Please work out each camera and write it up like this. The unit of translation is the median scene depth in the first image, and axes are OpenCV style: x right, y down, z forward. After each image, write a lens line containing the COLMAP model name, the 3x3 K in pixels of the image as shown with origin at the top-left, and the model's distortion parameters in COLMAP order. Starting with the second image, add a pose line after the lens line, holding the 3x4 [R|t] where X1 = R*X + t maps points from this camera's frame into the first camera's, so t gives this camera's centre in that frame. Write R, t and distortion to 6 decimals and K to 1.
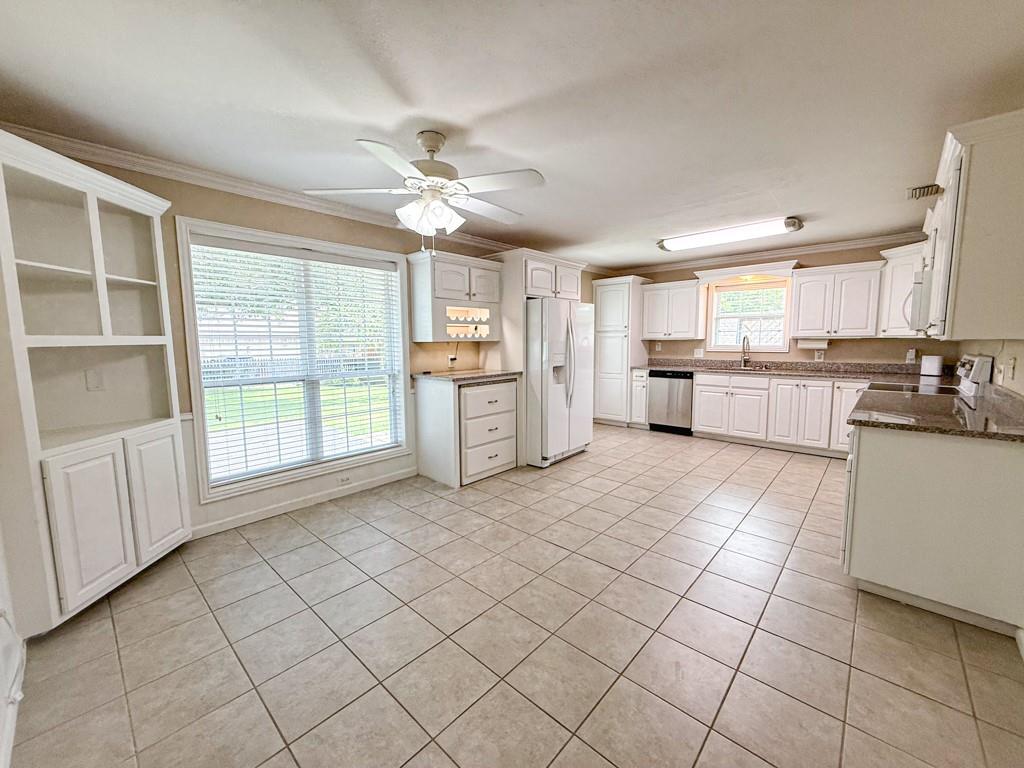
lens RADIAL K [[407.2, 0, 507.9], [0, 407.2, 381.2], [0, 0, 1]] dist [-0.000554, 0.000542]
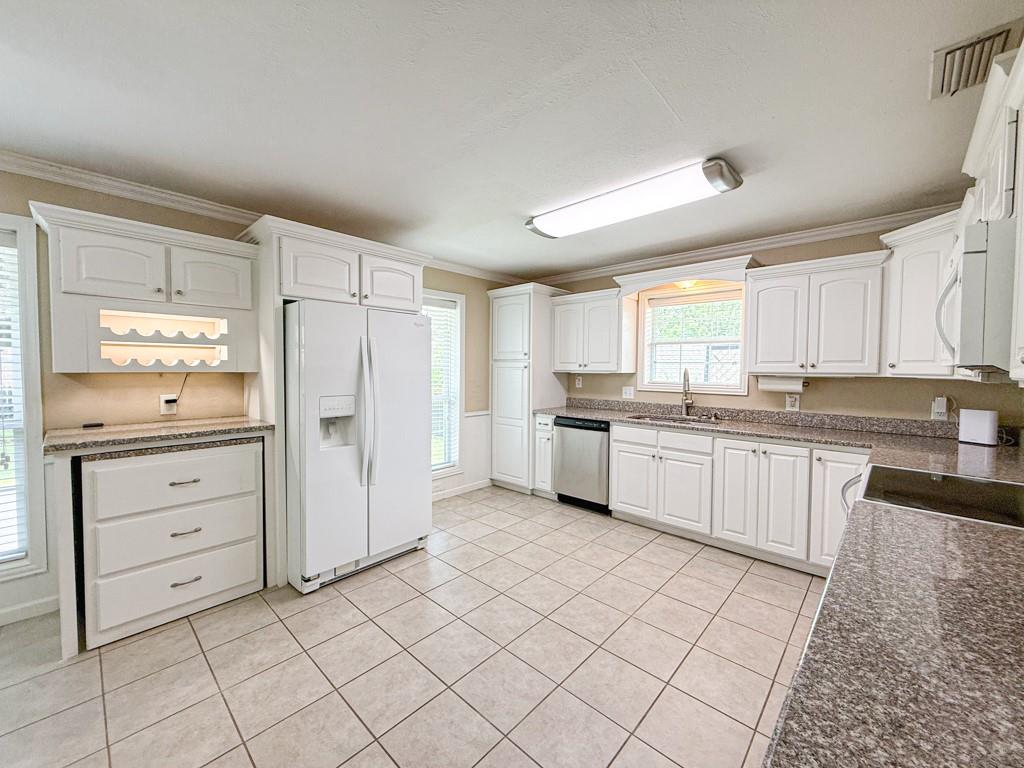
lens RADIAL K [[407.2, 0, 507.4], [0, 407.2, 382.0], [0, 0, 1]] dist [-0.000554, 0.000542]
pose [[0.999832, 0.016167, -0.008609, 0.364260], [-0.016704, 0.997643, -0.066557, -0.050606], [0.007513, 0.066690, 0.997745, 0.400586]]
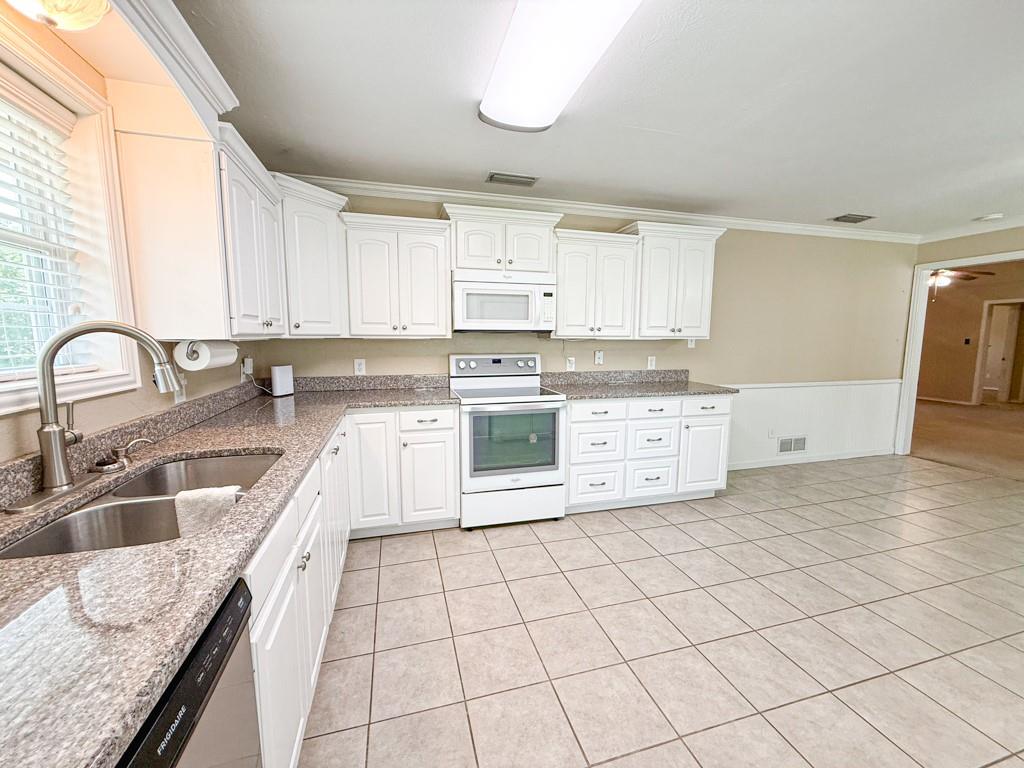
lens RADIAL K [[407.2, 0, 510.1], [0, 407.2, 381.7], [0, 0, 1]] dist [-0.000554, 0.000542]
pose [[-0.854074, -0.054019, 0.517339, 0.373325], [0.056089, 0.979229, 0.194844, -0.140592], [-0.517118, 0.195428, -0.833305, 1.324172]]
